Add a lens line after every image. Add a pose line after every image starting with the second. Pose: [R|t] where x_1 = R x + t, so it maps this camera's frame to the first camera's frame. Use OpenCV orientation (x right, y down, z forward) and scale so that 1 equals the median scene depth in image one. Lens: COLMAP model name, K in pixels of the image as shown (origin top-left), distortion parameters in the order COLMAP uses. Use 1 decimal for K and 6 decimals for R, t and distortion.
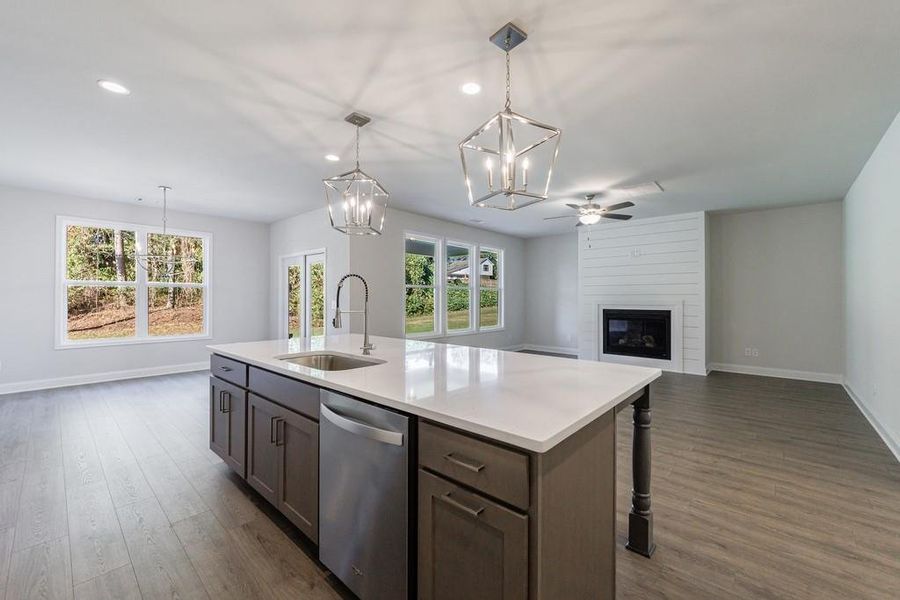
lens RADIAL K [[362.9, 0, 456.0], [0, 362.9, 296.2], [0, 0, 1]] dist [0.000902, -0.000876]
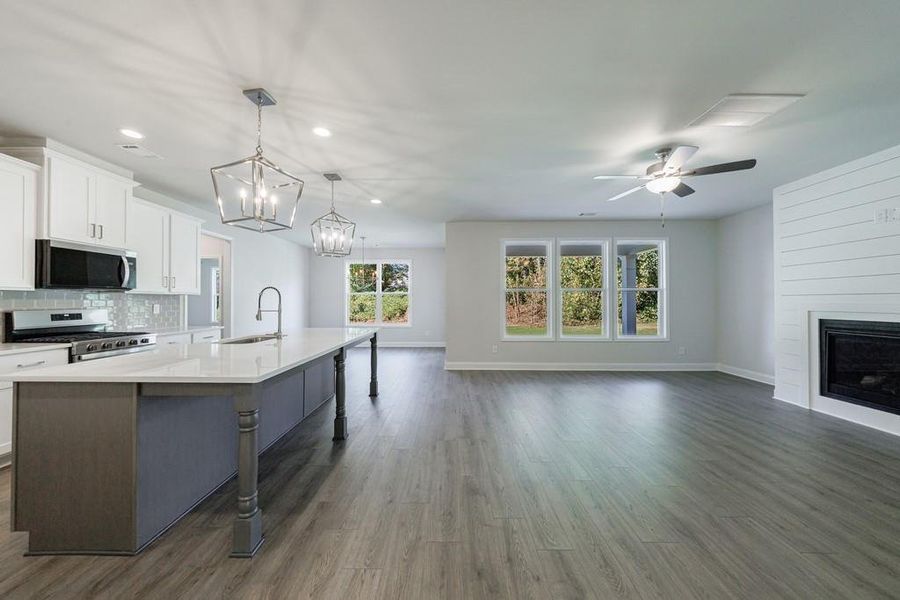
lens RADIAL K [[315.2, 0, 447.8], [0, 315.2, 298.1], [0, 0, 1]] dist [-0.001705, 0.000402]
pose [[0.654150, -0.009241, -0.756308, 0.464337], [0.007194, 0.999956, -0.005995, 0.000748], [0.756330, -0.001519, 0.654188, 0.256646]]
